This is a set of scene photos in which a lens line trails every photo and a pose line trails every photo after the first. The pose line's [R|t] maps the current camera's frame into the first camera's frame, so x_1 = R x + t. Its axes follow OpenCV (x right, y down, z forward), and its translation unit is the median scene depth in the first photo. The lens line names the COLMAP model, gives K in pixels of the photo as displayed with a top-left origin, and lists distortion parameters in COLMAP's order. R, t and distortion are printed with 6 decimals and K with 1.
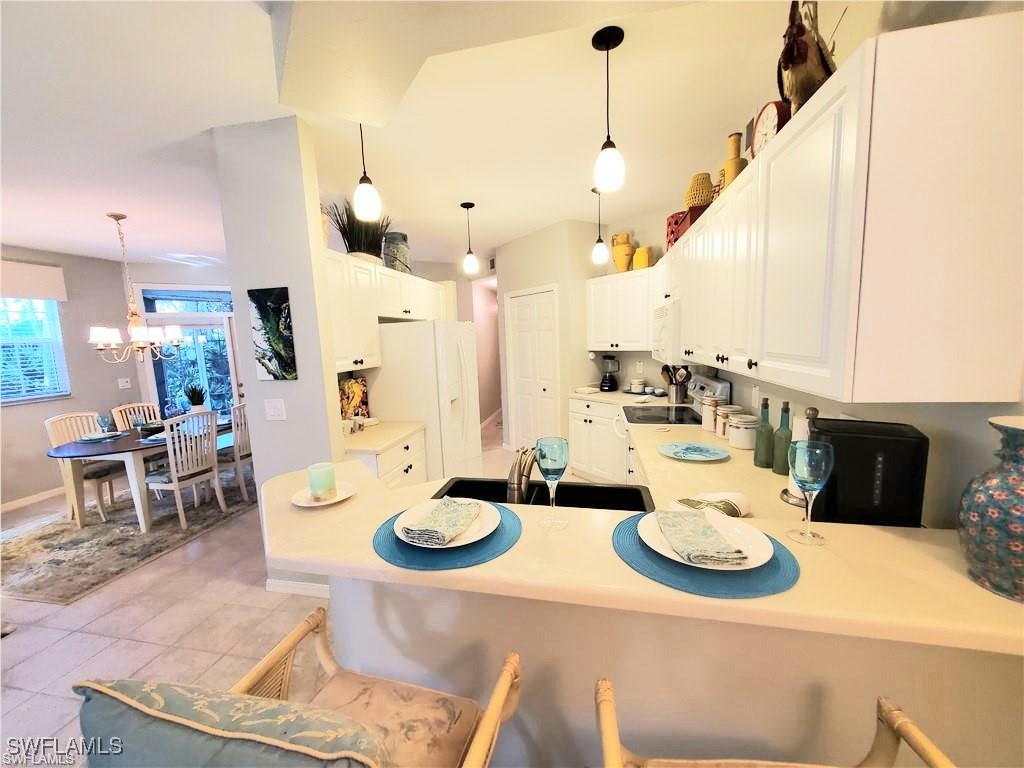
lens RADIAL K [[406.6, 0, 500.8], [0, 406.6, 392.1], [0, 0, 1]] dist [0.001310, -0.001942]
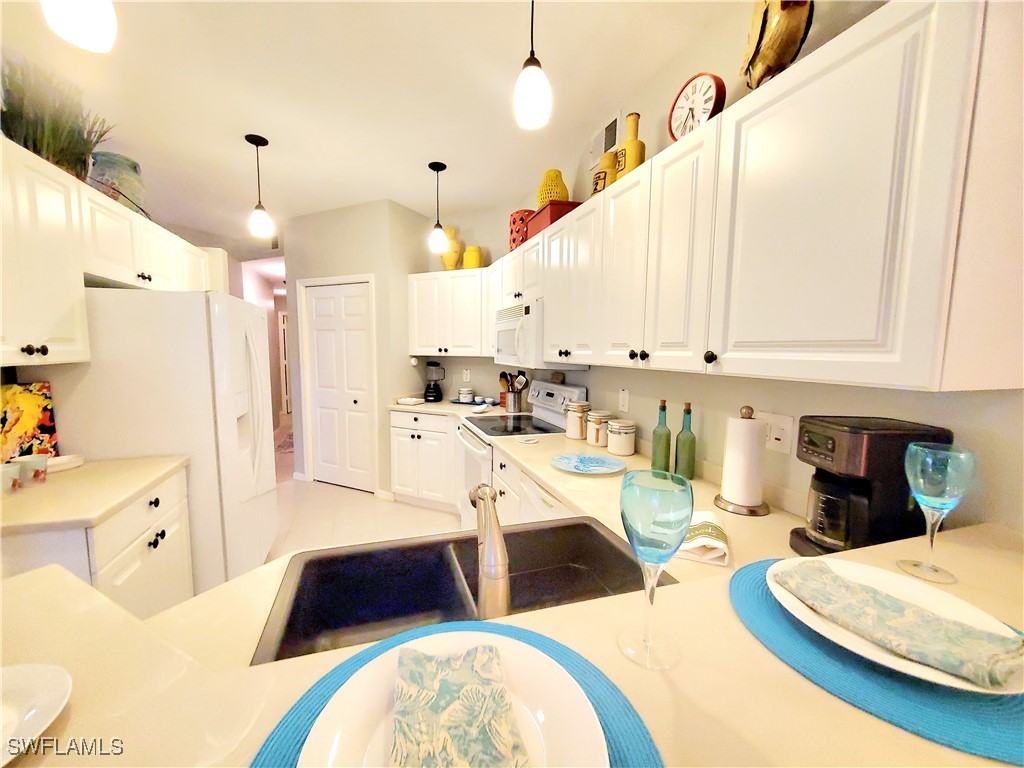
lens RADIAL K [[408.0, 0, 501.8], [0, 408.0, 391.6], [0, 0, 1]] dist [0.000886, 0.000151]
pose [[0.859642, -0.006940, 0.510850, -0.088799], [0.025336, 0.999257, -0.029060, 0.007675], [-0.510269, 0.037924, 0.859178, 0.213164]]
